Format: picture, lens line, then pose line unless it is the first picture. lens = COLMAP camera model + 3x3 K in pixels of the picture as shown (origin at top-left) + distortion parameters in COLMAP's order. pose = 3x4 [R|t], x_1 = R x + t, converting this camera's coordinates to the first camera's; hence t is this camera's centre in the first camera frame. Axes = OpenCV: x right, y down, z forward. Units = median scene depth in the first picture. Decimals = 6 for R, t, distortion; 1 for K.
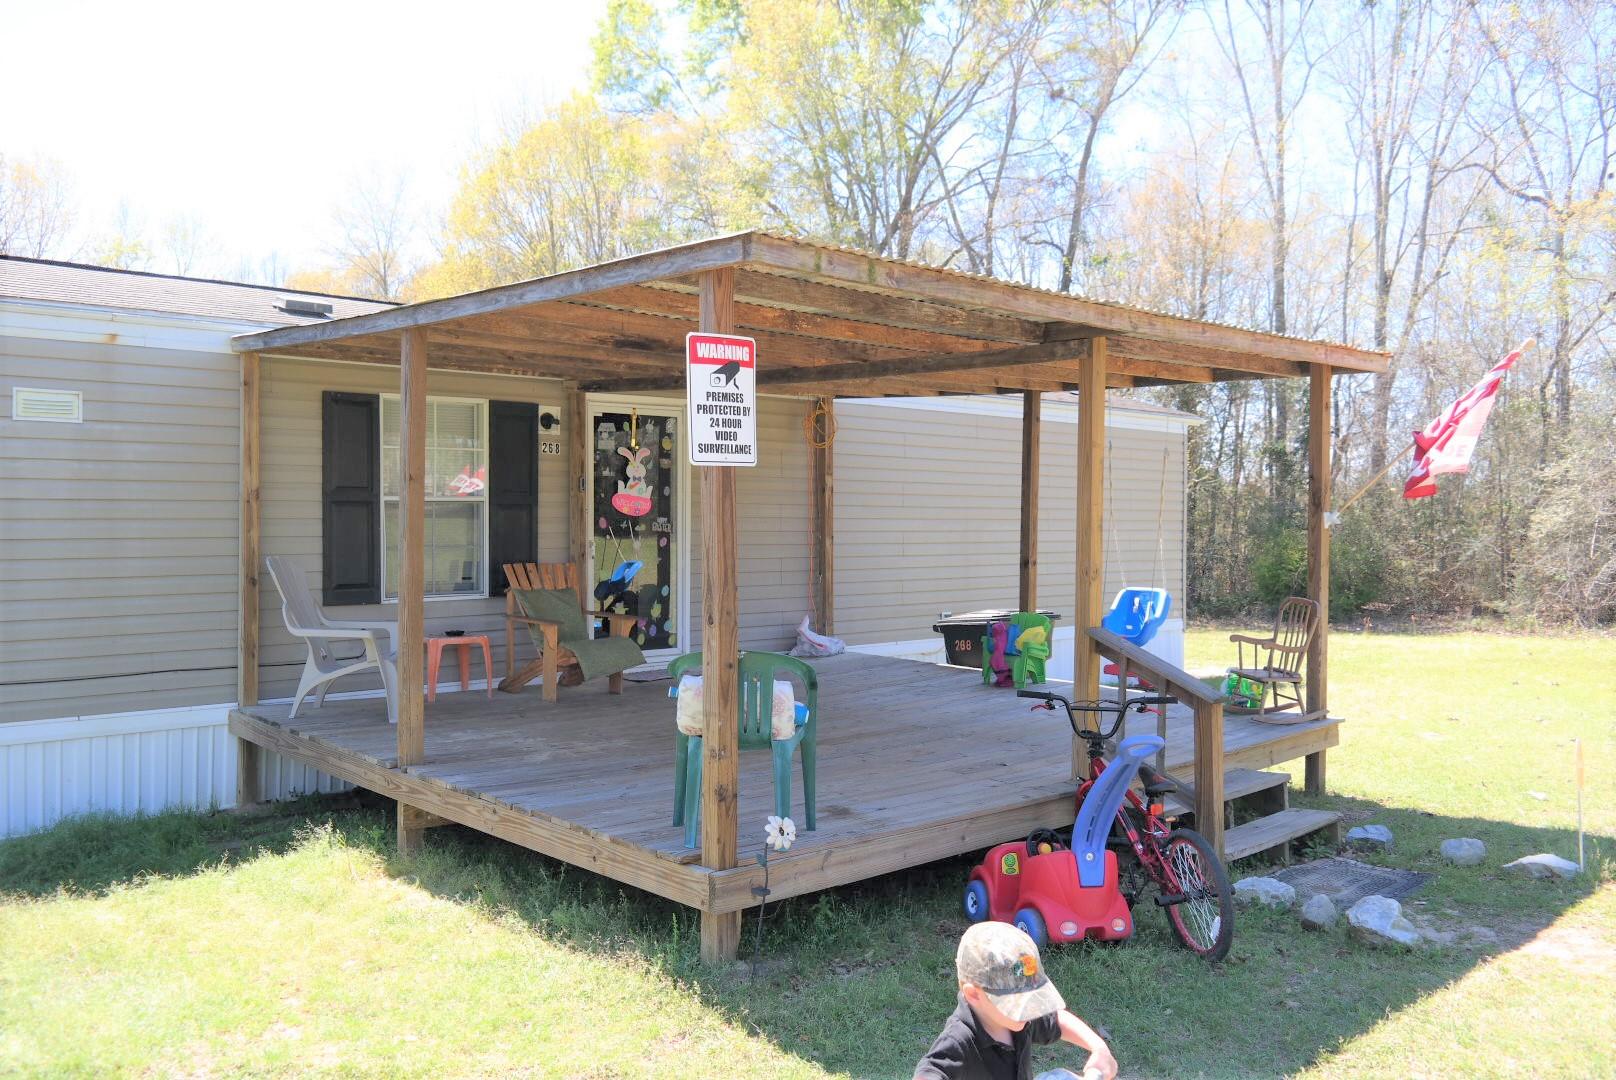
lens RADIAL K [[1289.5, 0, 808.0], [0, 1289.5, 540.0], [0, 0, 1]] dist [-0.005942, -0.001634]
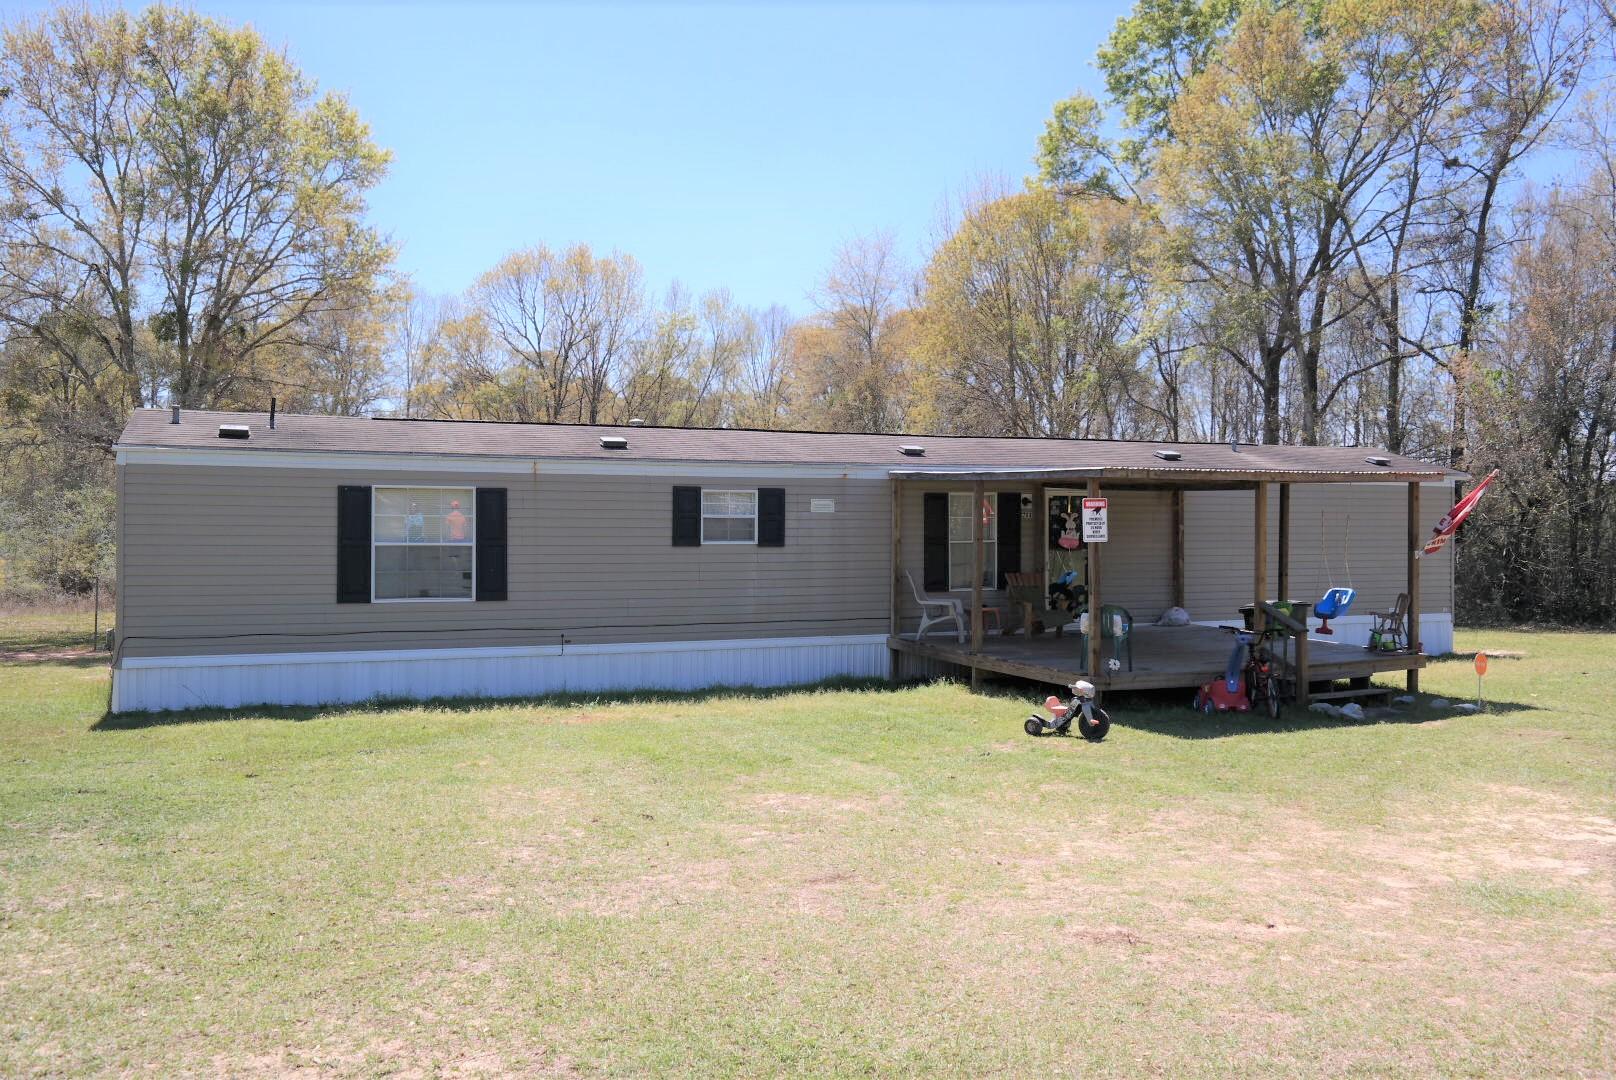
lens RADIAL K [[1289.5, 0, 808.0], [0, 1289.5, 540.0], [0, 0, 1]] dist [-0.005942, -0.001634]
pose [[0.941847, 0.000085, -0.336043, 0.161347], [-0.001767, 0.999987, -0.004699, -0.024263], [0.336038, 0.005020, 0.941835, -1.057359]]
